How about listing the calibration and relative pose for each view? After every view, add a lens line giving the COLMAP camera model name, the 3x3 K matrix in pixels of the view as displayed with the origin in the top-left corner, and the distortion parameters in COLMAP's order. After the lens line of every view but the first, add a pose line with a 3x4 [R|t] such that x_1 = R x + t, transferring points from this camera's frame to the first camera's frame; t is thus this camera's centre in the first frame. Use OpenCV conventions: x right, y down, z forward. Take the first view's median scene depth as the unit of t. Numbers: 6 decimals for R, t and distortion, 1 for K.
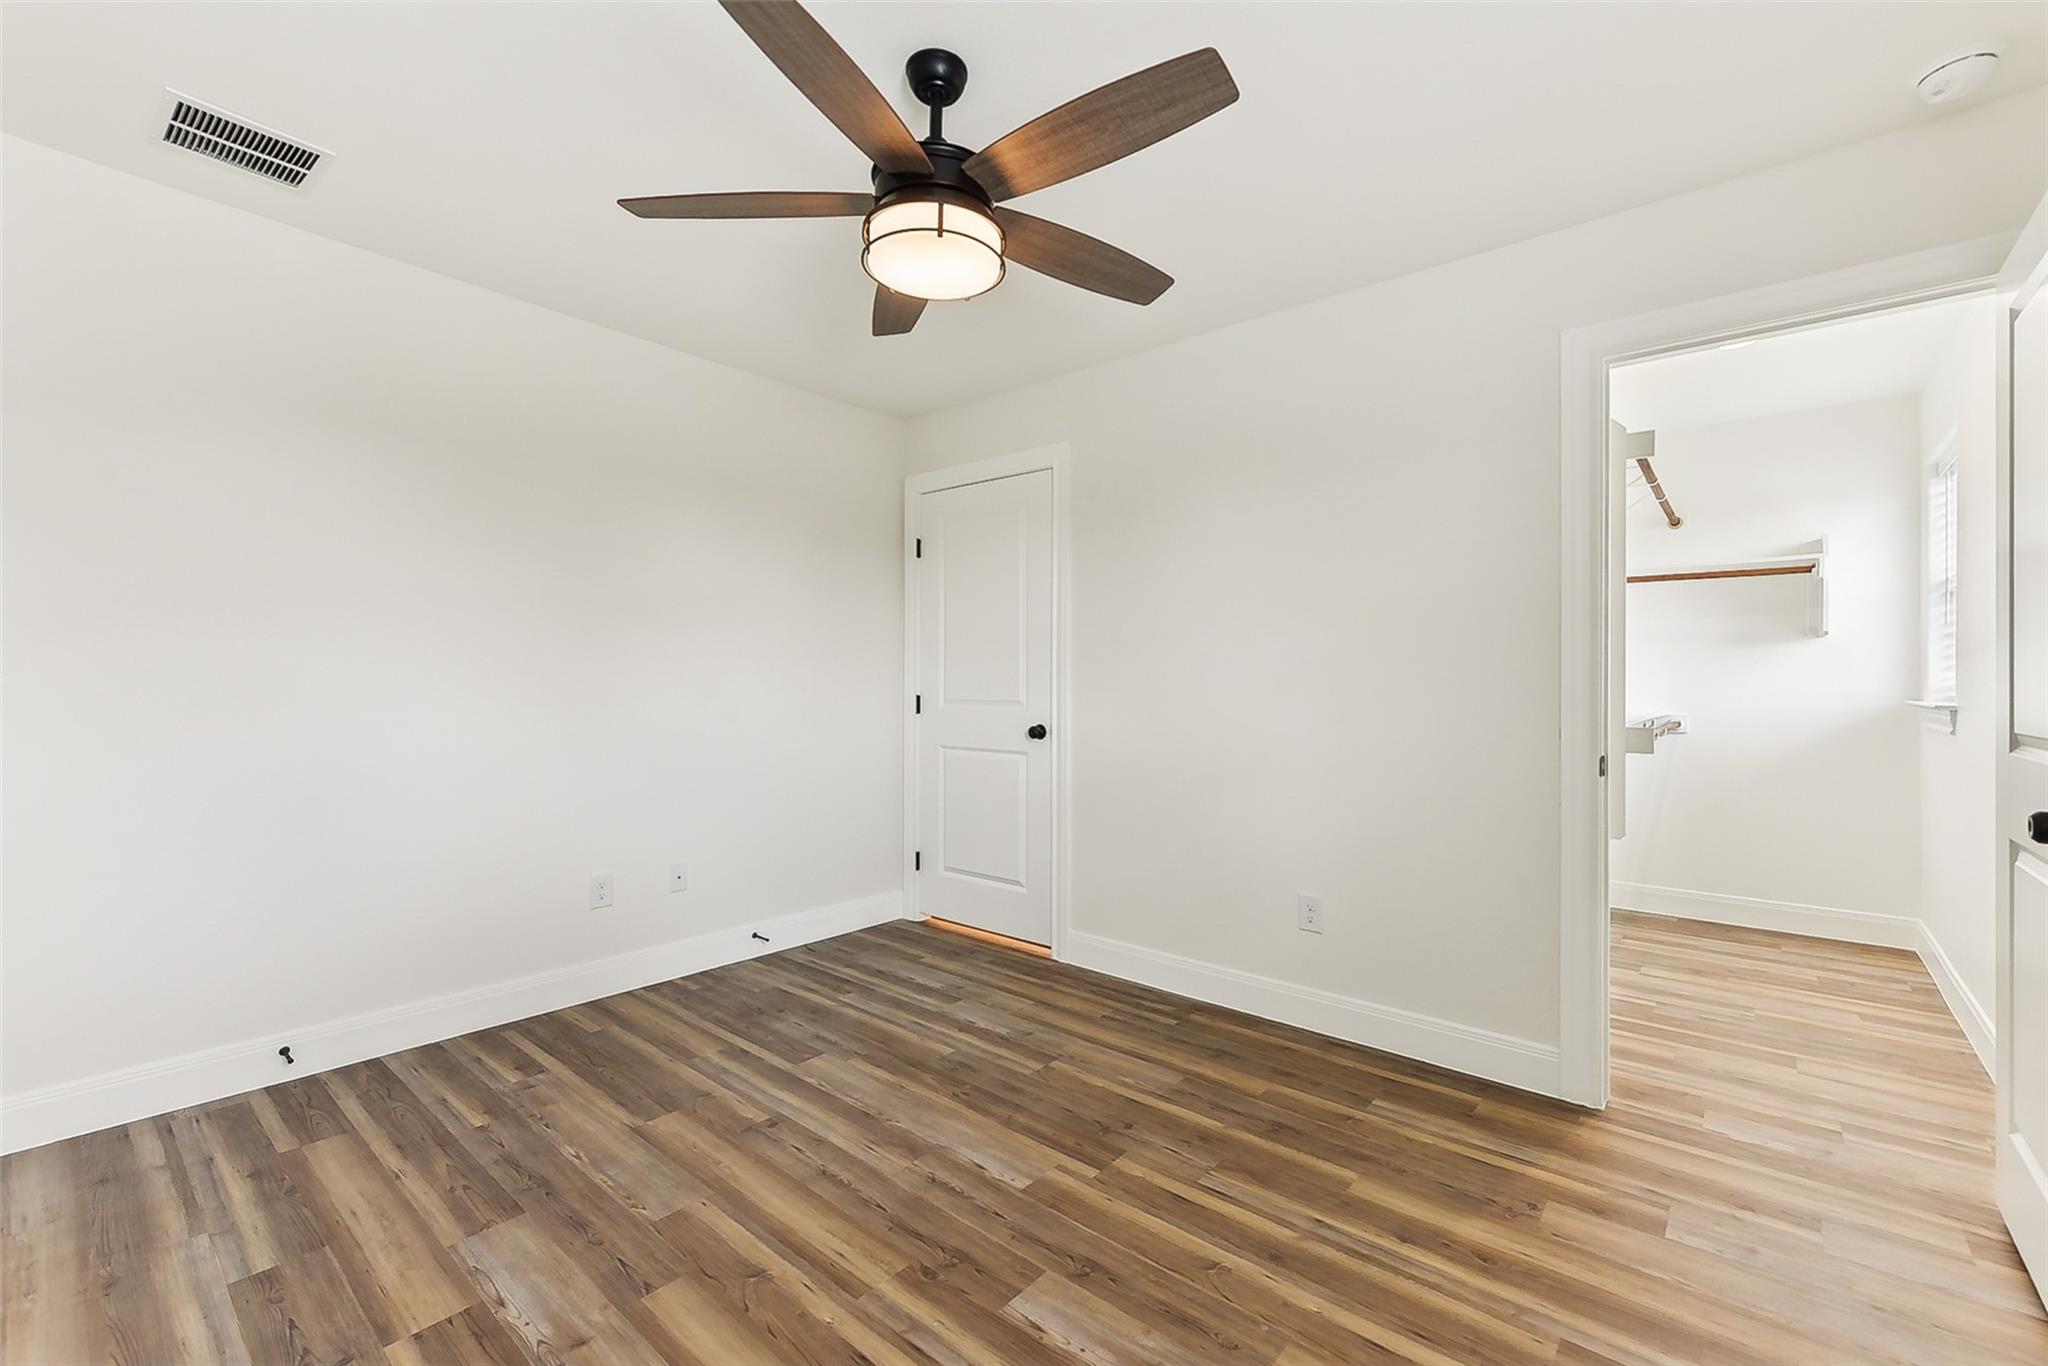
lens RADIAL K [[821.9, 0, 1021.4], [0, 821.9, 676.8], [0, 0, 1]] dist [0.005737, -0.001750]
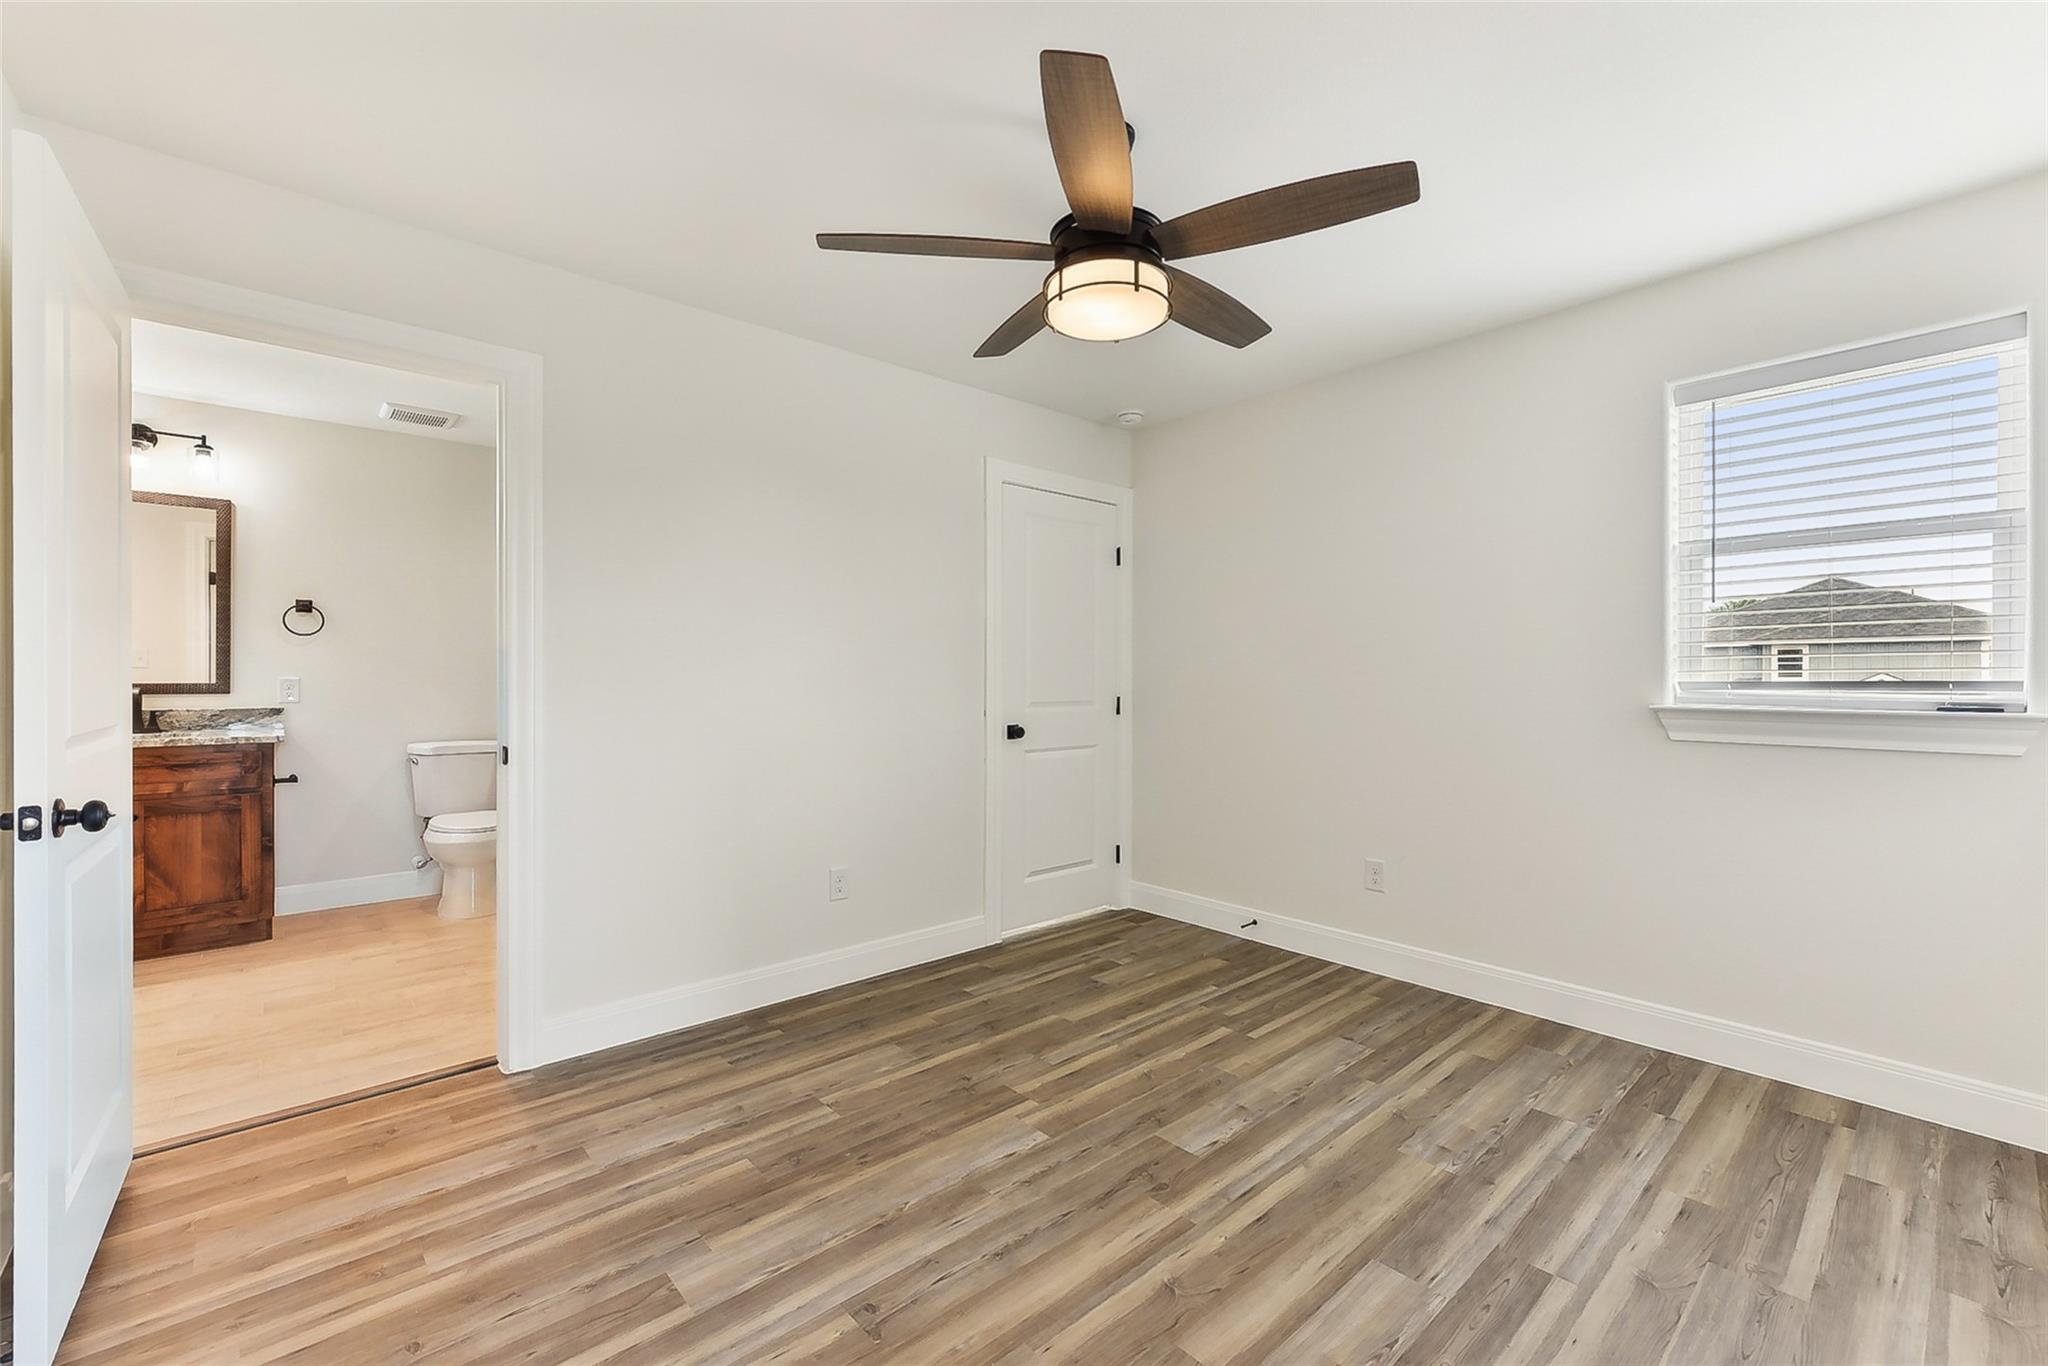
lens RADIAL K [[821.9, 0, 1022.0], [0, 821.9, 683.9], [0, 0, 1]] dist [0.005737, -0.001750]
pose [[0.169891, -0.012375, 0.985385, -0.911353], [-0.009679, 0.999852, 0.014225, -0.011673], [-0.985415, -0.011955, 0.169747, 0.700109]]
